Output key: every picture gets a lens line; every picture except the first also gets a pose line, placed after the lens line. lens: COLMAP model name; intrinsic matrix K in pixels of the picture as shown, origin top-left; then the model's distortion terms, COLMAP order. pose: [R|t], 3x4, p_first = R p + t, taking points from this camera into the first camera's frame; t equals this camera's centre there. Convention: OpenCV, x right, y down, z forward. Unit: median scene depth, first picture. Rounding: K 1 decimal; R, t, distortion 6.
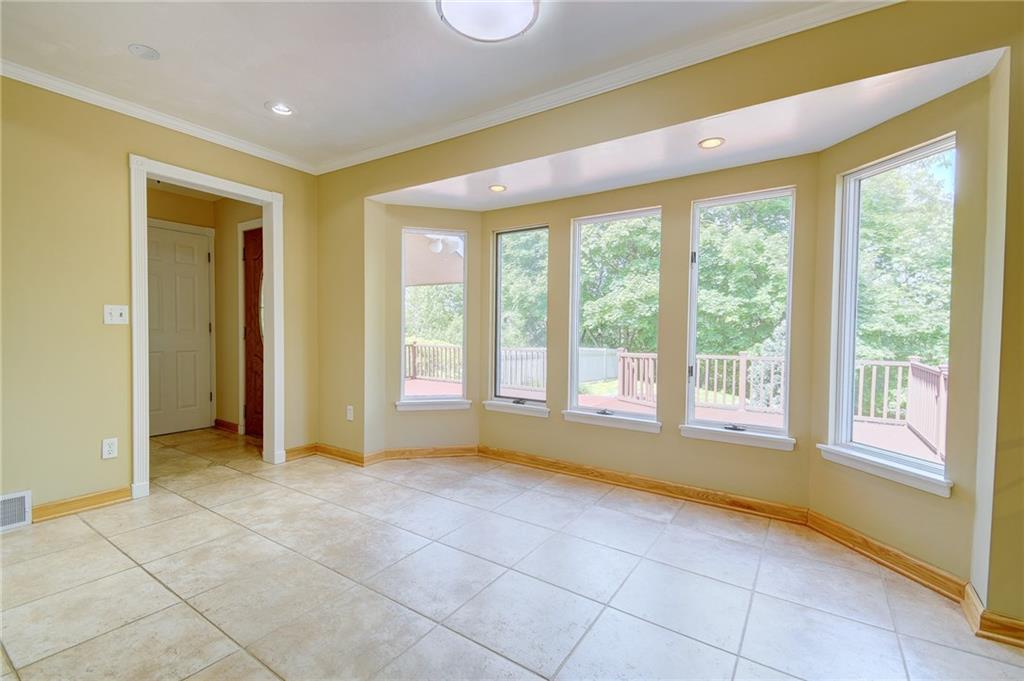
lens RADIAL K [[448.5, 0, 512.0], [0, 448.5, 340.5], [0, 0, 1]] dist [0.022990, -0.000158]
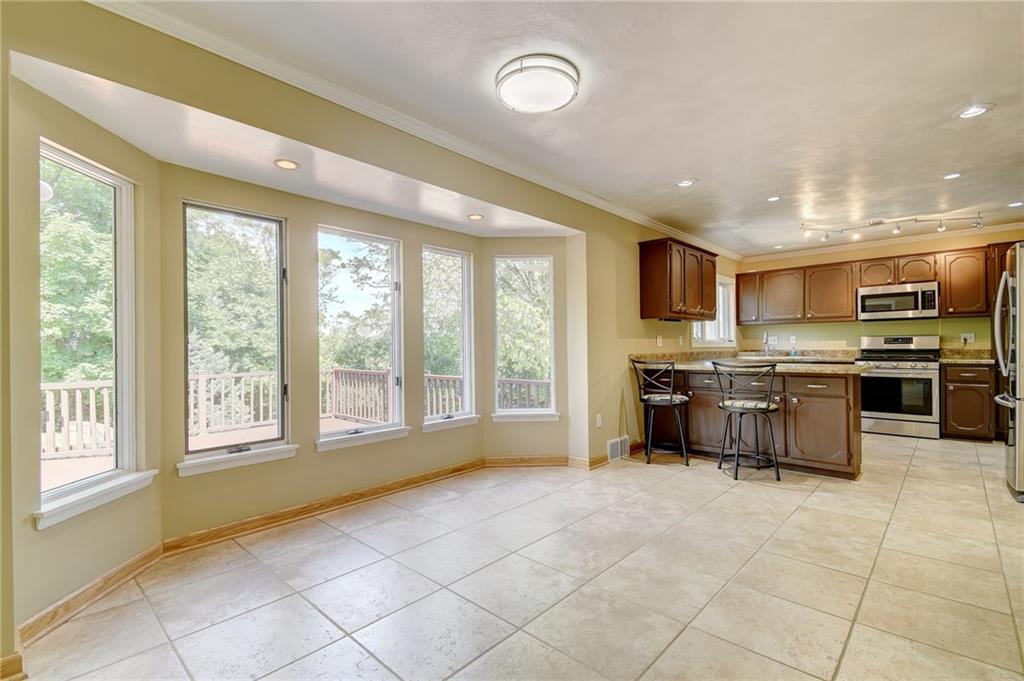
lens RADIAL K [[460.5, 0, 512.6], [0, 460.5, 347.1], [0, 0, 1]] dist [0.040571, -0.000255]
pose [[0.149411, -0.012204, 0.988700, -0.773665], [0.031247, 0.999483, 0.007615, -0.022957], [-0.988281, 0.029757, 0.149715, 0.526028]]
